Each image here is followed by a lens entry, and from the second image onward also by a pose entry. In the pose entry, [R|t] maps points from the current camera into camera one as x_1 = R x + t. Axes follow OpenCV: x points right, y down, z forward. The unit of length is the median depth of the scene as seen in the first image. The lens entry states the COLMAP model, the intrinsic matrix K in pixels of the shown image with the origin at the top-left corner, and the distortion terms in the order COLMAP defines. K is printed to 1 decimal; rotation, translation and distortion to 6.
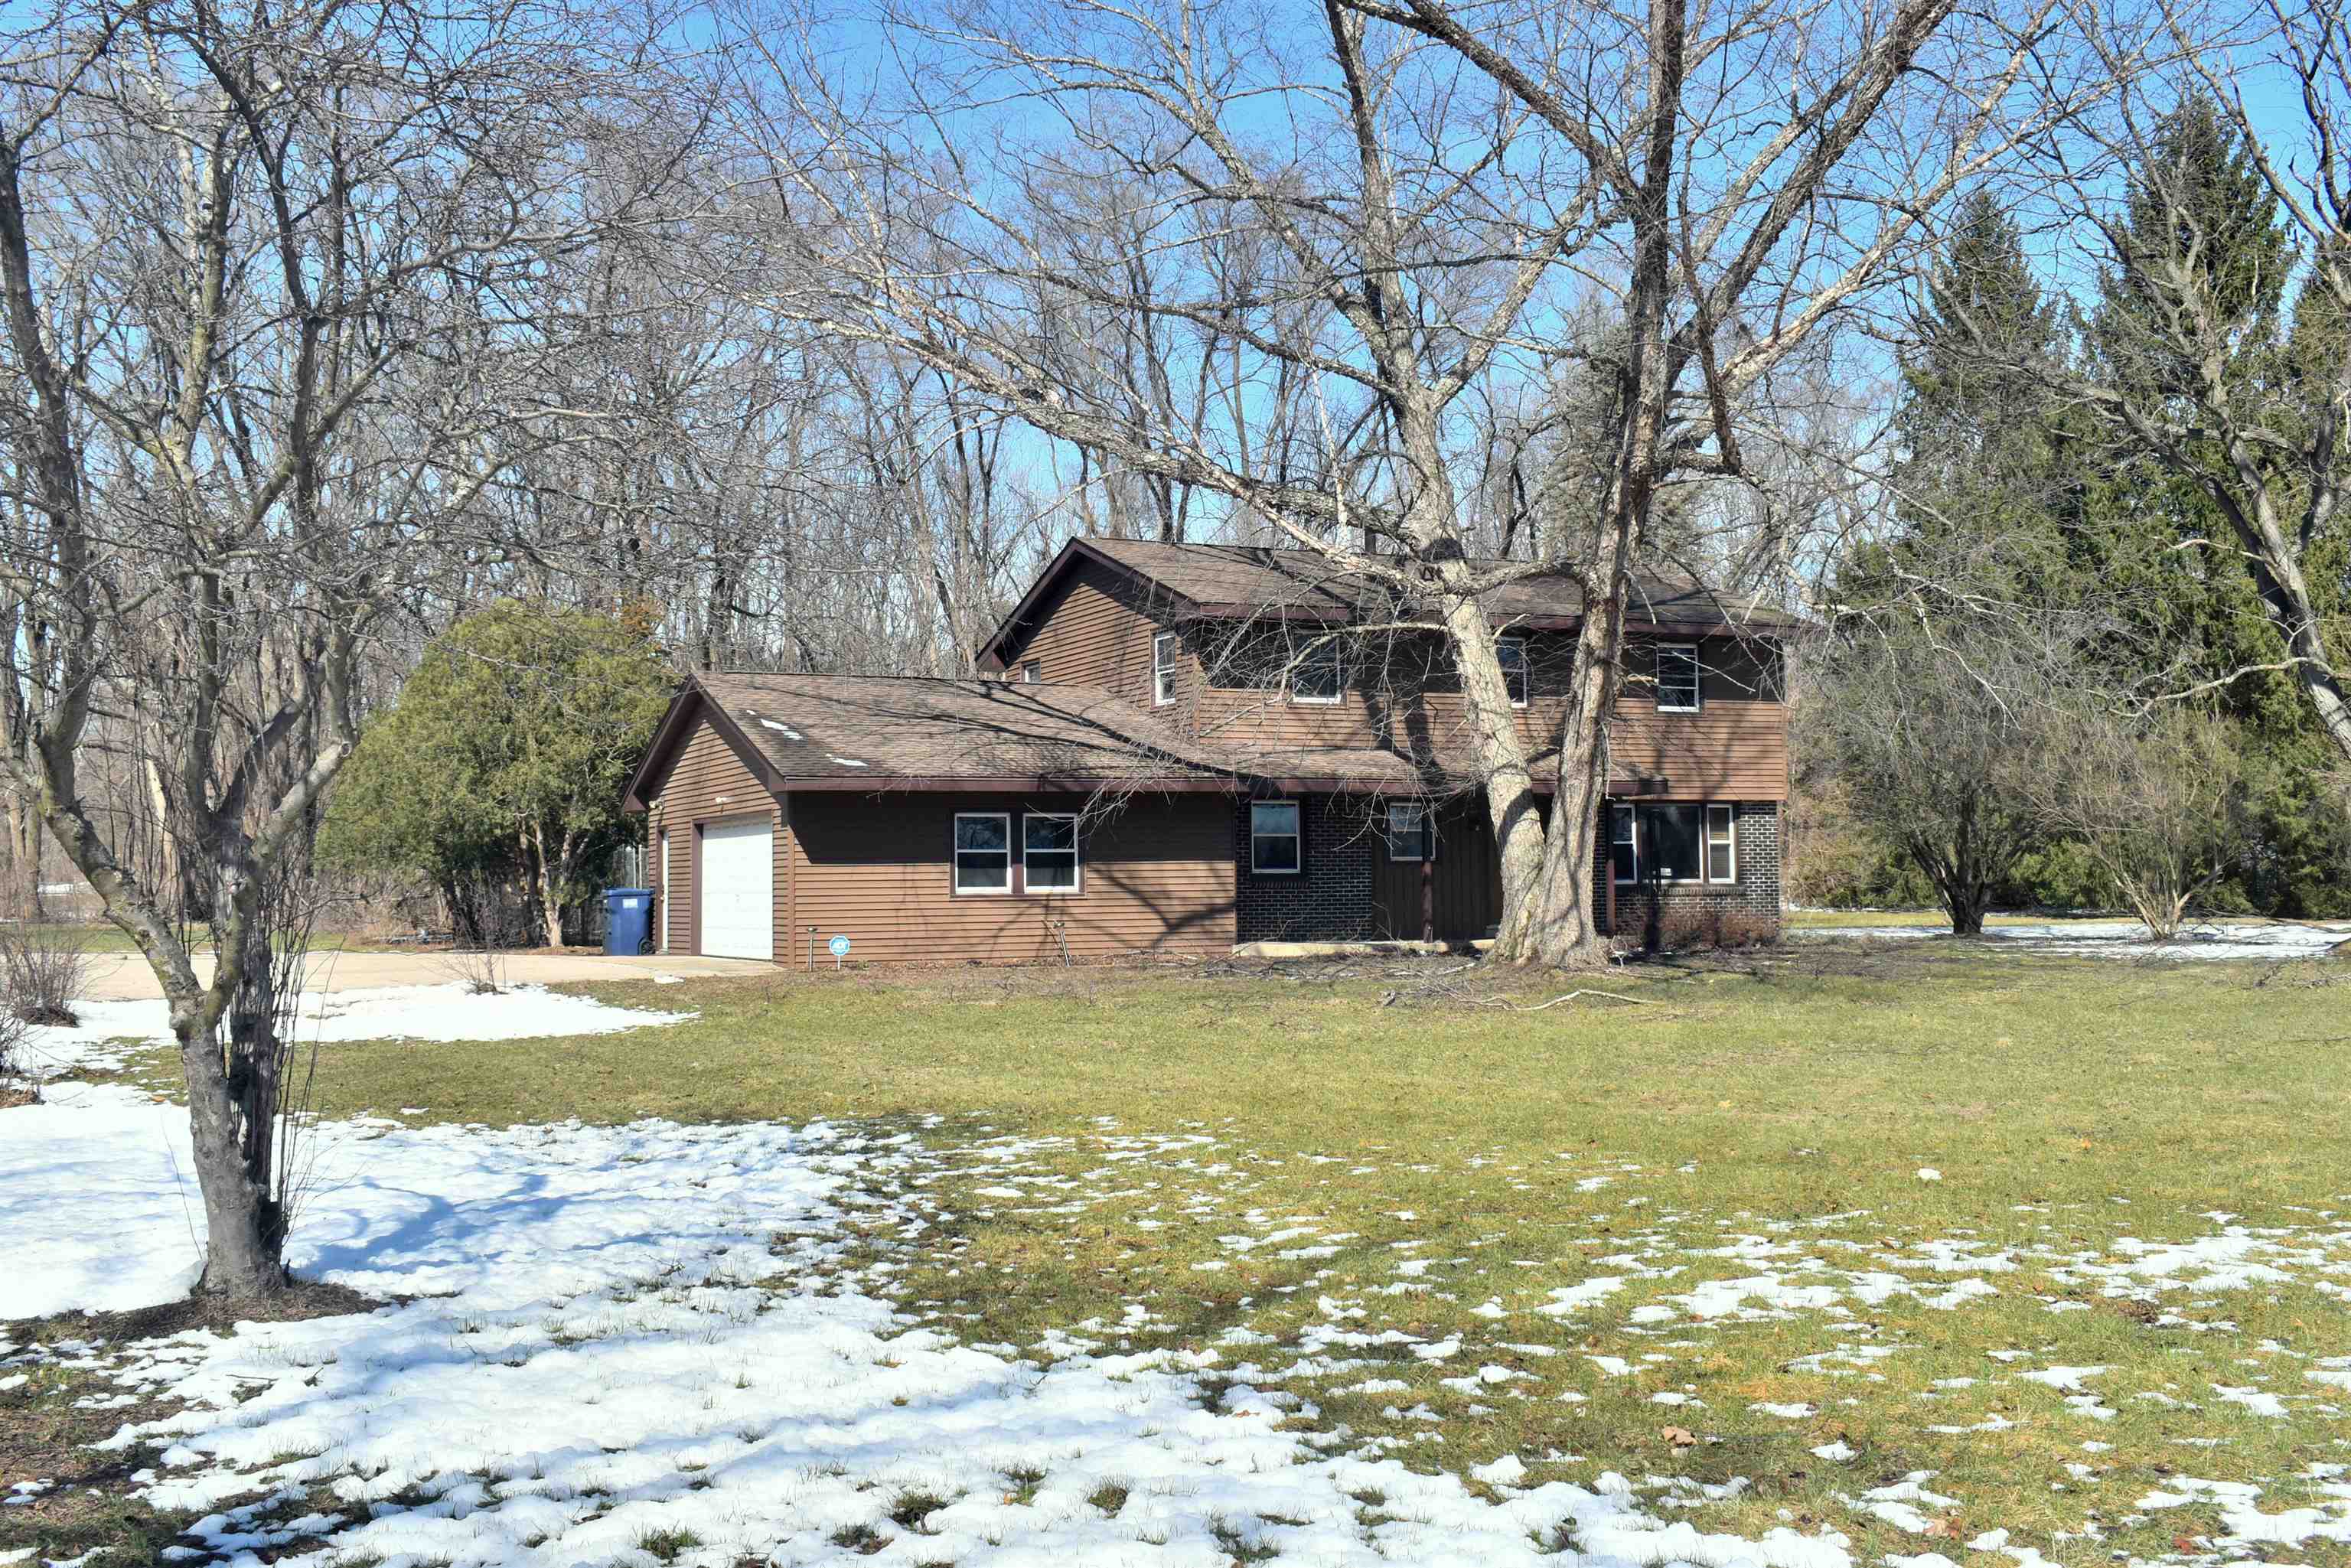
lens RADIAL K [[2449.8, 0, 1163.5], [0, 2449.8, 779.2], [0, 0, 1]] dist [-0.013592, 0.012318]
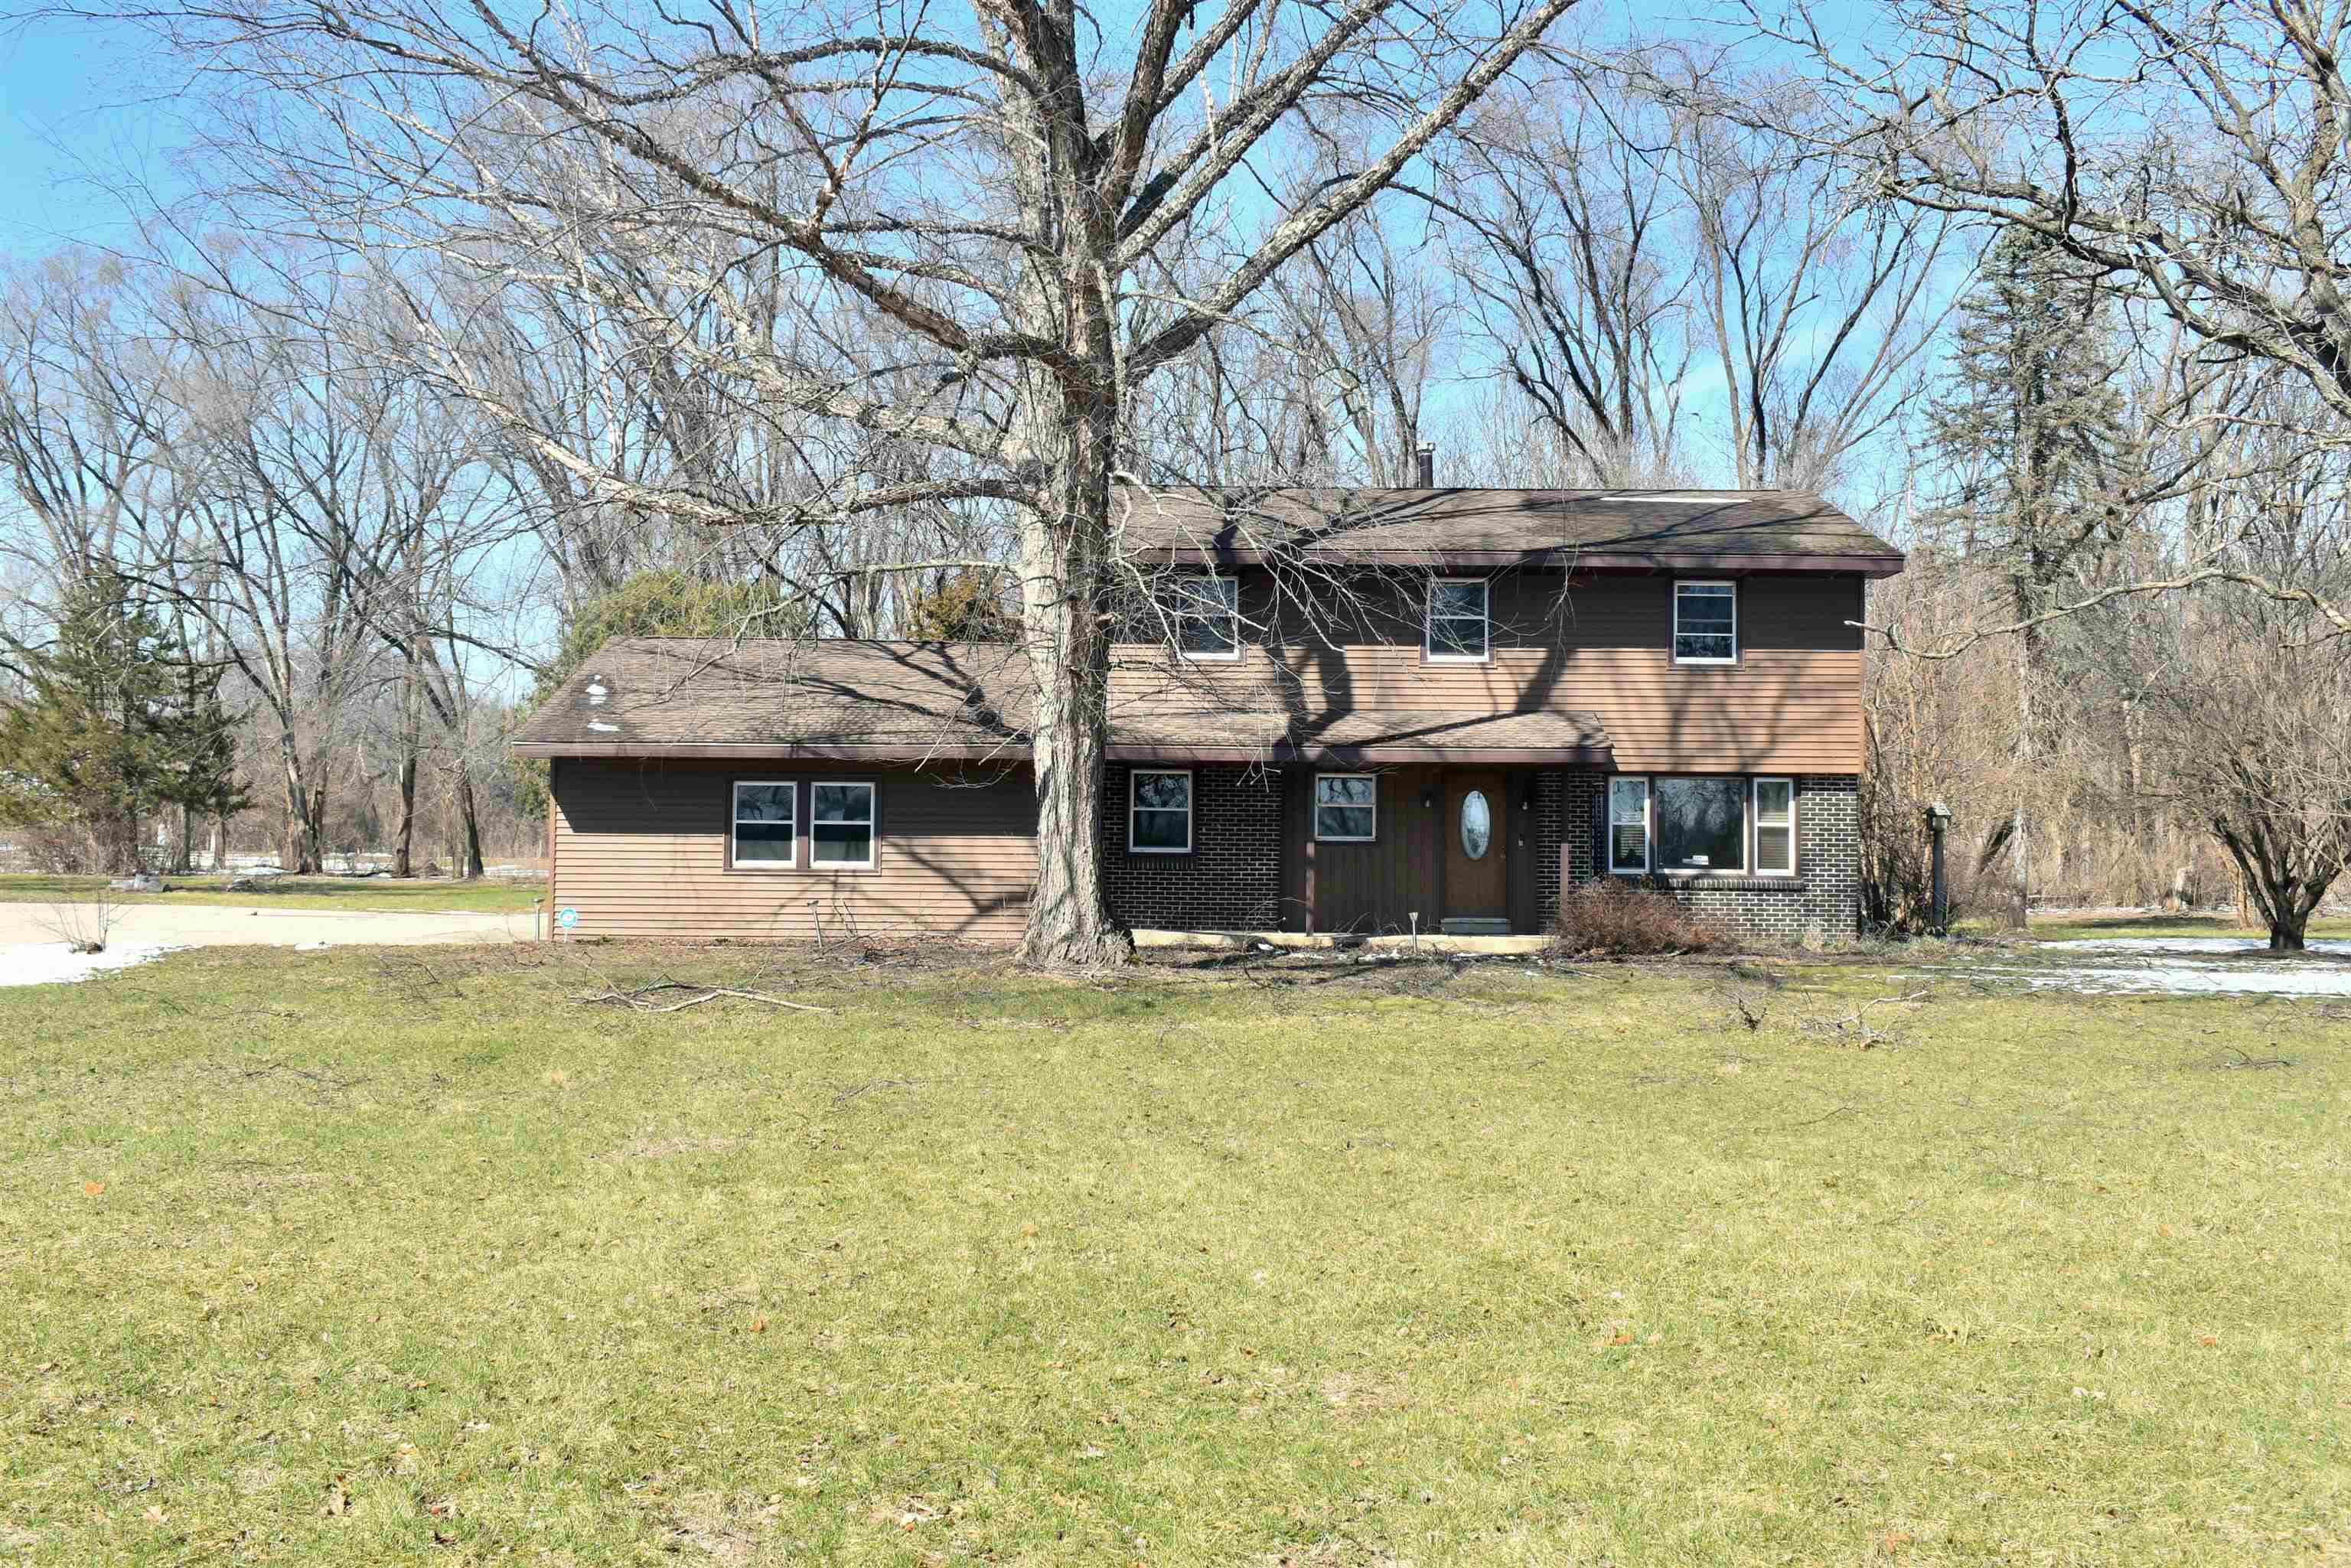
lens RADIAL K [[2449.8, 0, 1163.5], [0, 2449.8, 779.2], [0, 0, 1]] dist [-0.013592, 0.012318]
pose [[0.906812, 0.004306, -0.421512, 0.449866], [-0.000929, 0.999966, 0.008217, 0.005023], [0.421533, -0.007060, 0.906785, 0.211801]]
